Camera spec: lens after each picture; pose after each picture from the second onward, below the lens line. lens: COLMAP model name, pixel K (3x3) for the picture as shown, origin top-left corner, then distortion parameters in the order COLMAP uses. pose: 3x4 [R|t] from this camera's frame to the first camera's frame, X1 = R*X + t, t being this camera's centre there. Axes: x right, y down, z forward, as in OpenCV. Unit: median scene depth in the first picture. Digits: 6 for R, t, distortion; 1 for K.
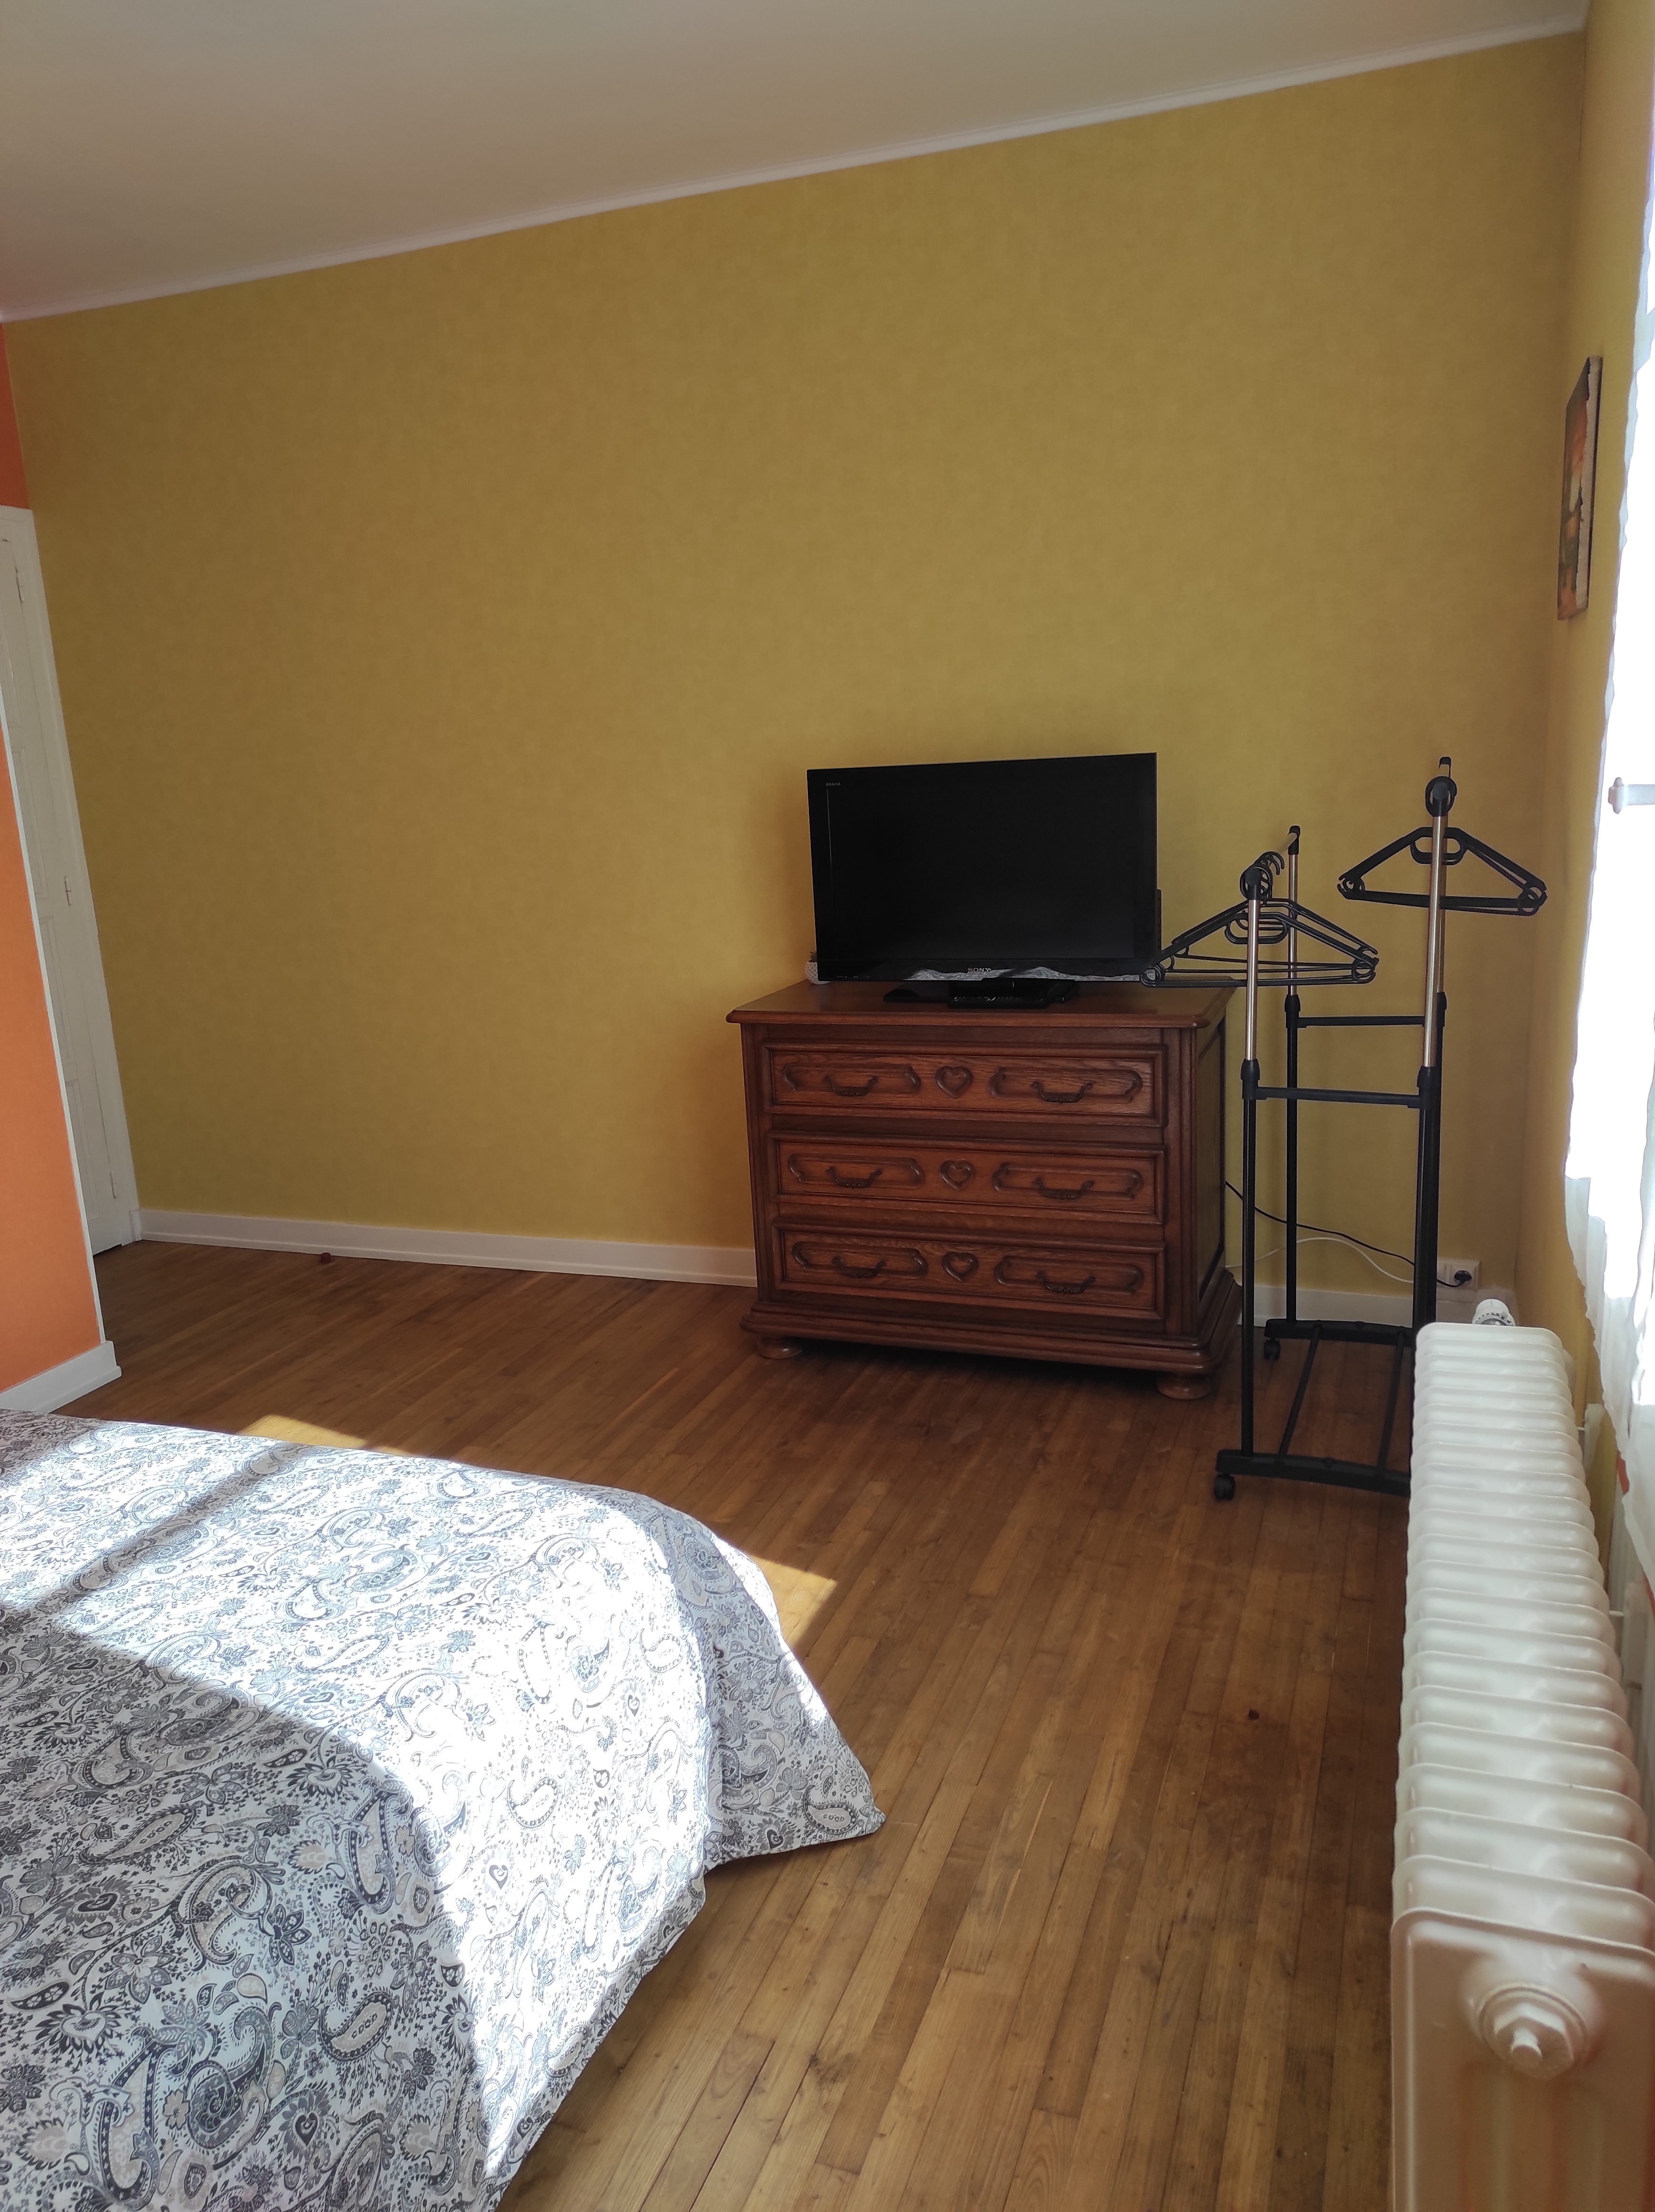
lens RADIAL K [[1612.5, 0, 833.1], [0, 1612.5, 1110.3], [0, 0, 1]] dist [0.013189, 0.001465]
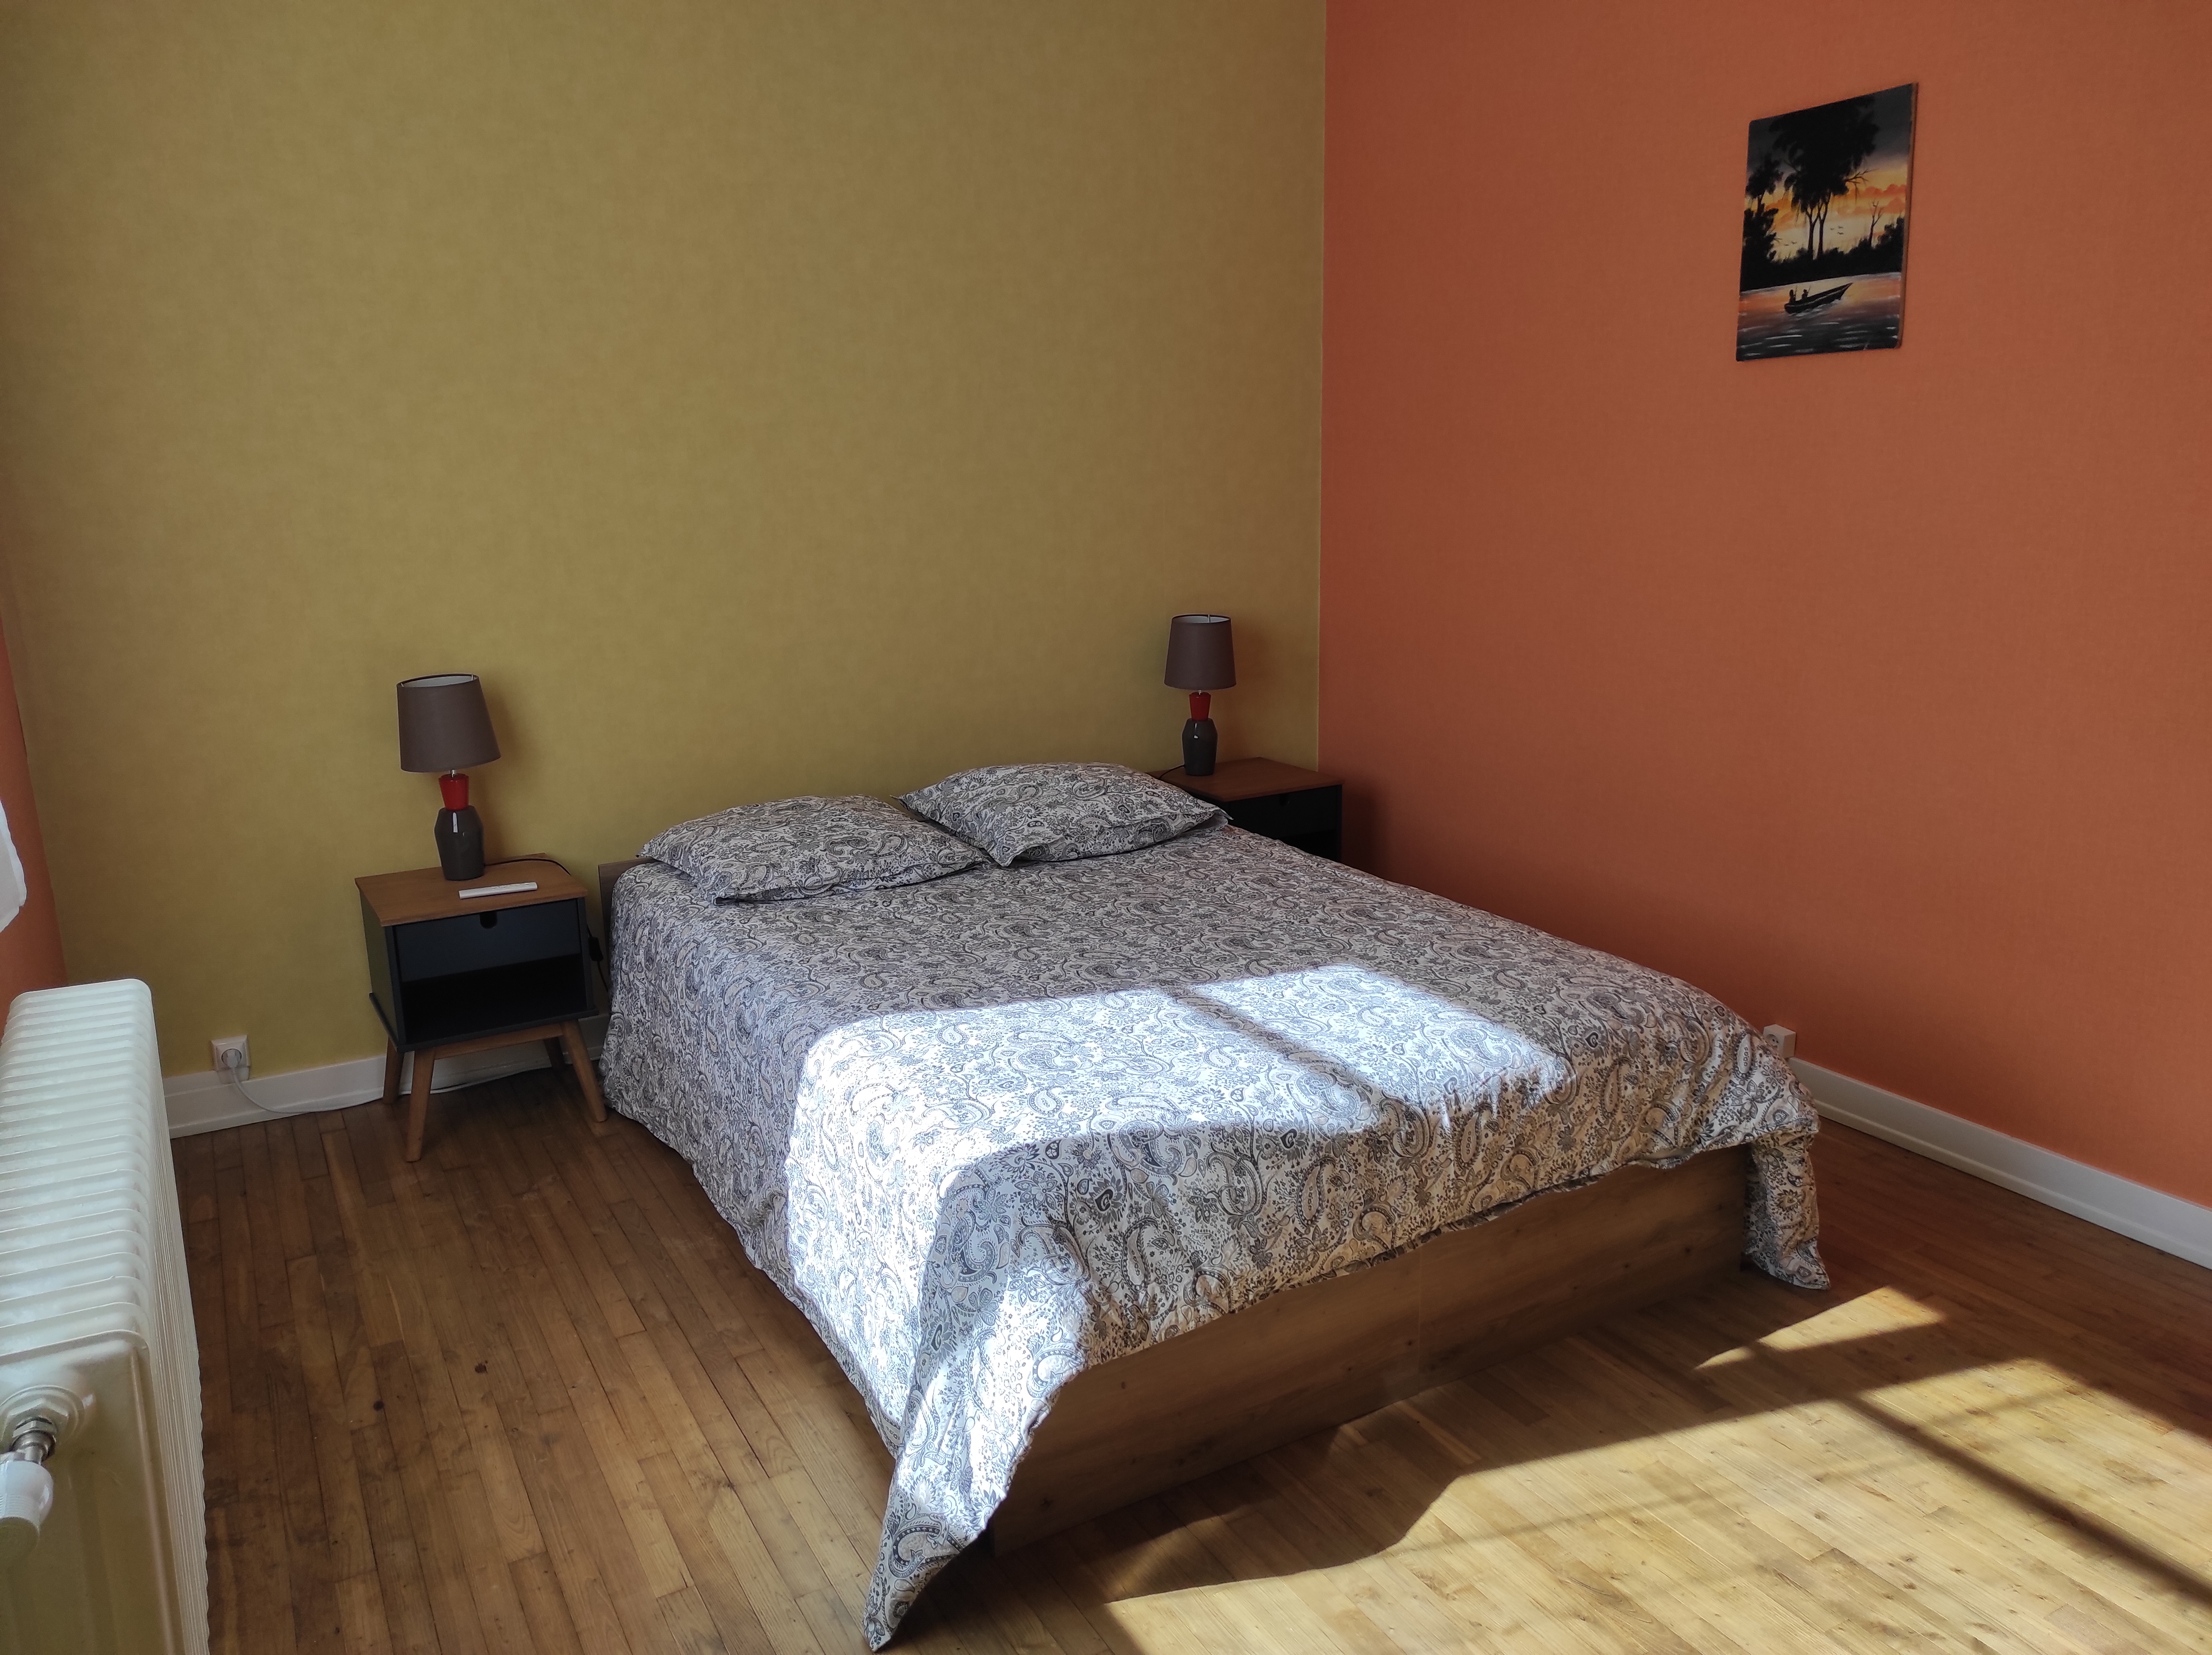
lens RADIAL K [[1612.5, 0, 1114.0], [0, 1612.5, 819.7], [0, 0, 1]] dist [0.013189, 0.001465]
pose [[-0.639578, 0.227861, -0.734180, 0.582491], [-0.127122, 0.910560, 0.393344, -0.397346], [0.758143, 0.344905, -0.553408, 1.694312]]
